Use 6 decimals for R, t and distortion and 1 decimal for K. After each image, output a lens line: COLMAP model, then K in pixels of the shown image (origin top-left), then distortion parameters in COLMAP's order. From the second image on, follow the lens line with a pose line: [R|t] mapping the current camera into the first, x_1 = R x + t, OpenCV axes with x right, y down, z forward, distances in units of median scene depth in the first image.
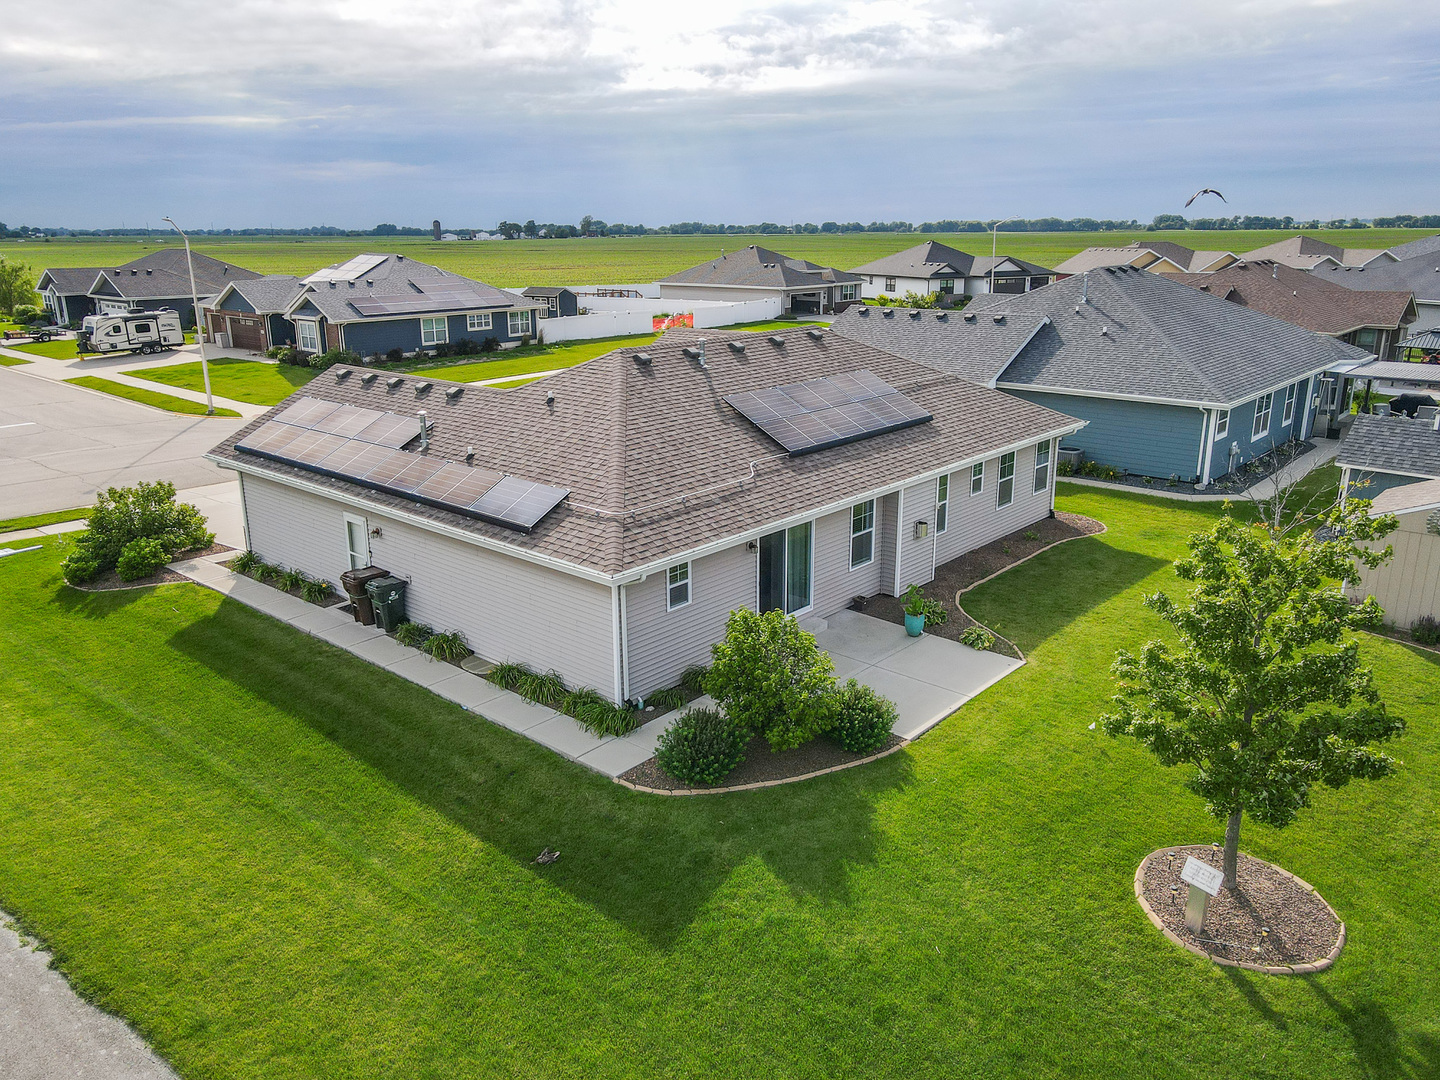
lens RADIAL K [[1055.0, 0, 720.0], [0, 1055.0, 540.0], [0, 0, 1]] dist [-0.006509, 0.049144]
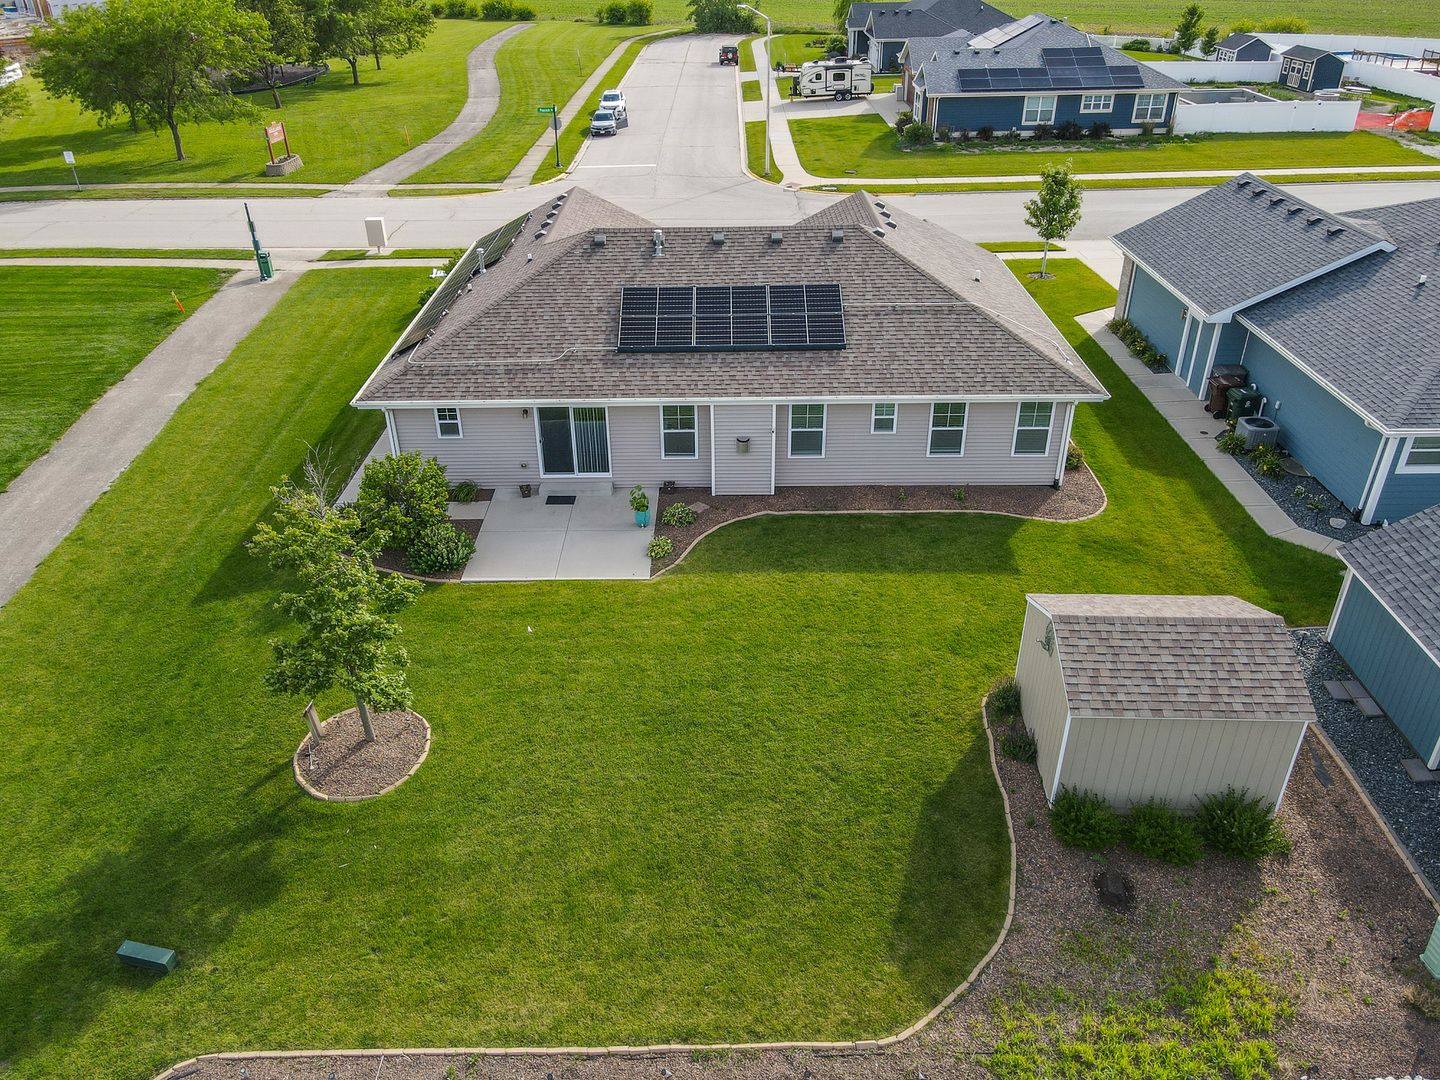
lens RADIAL K [[1055.0, 0, 720.0], [0, 1055.0, 540.0], [0, 0, 1]] dist [-0.006509, 0.049144]
pose [[0.655389, 0.383347, -0.650777, 0.784630], [-0.204385, 0.919491, 0.335802, -0.240137], [0.727112, -0.087072, 0.680975, 0.193908]]
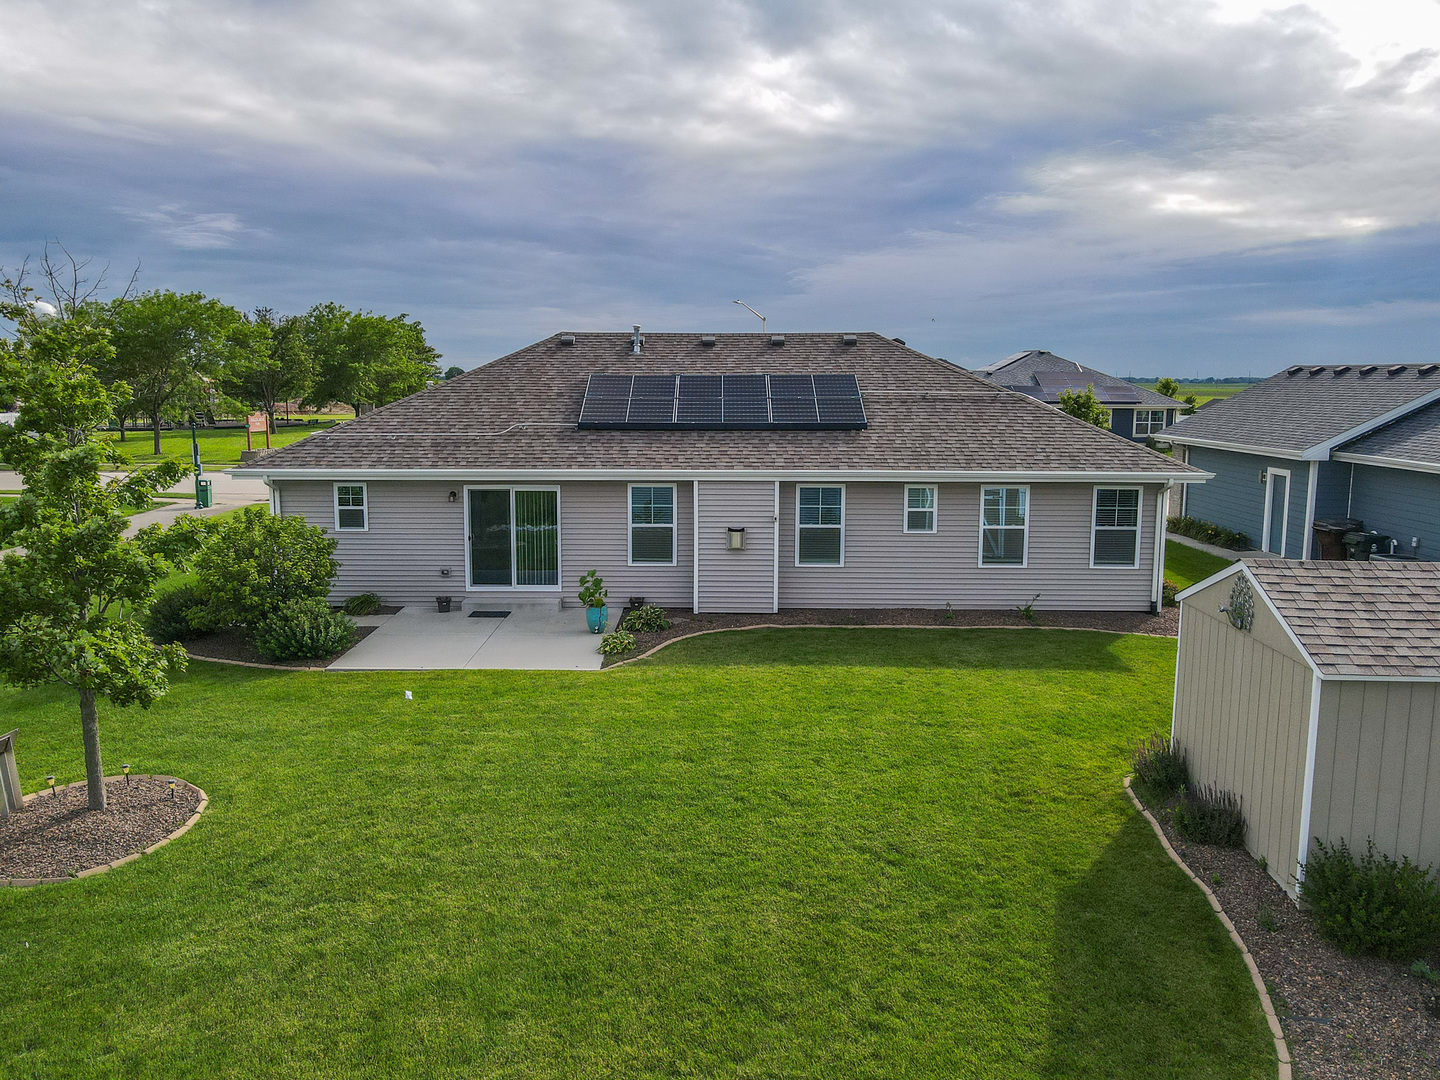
lens RADIAL K [[1077.2, 0, 720.0], [0, 1077.2, 540.0], [0, 0, 1]] dist [0.007662, 0.015542]
pose [[0.656747, 0.117689, -0.744870, 0.689004], [-0.219819, 0.974728, -0.039807, 0.023043], [0.721361, 0.189880, 0.666021, 0.363145]]
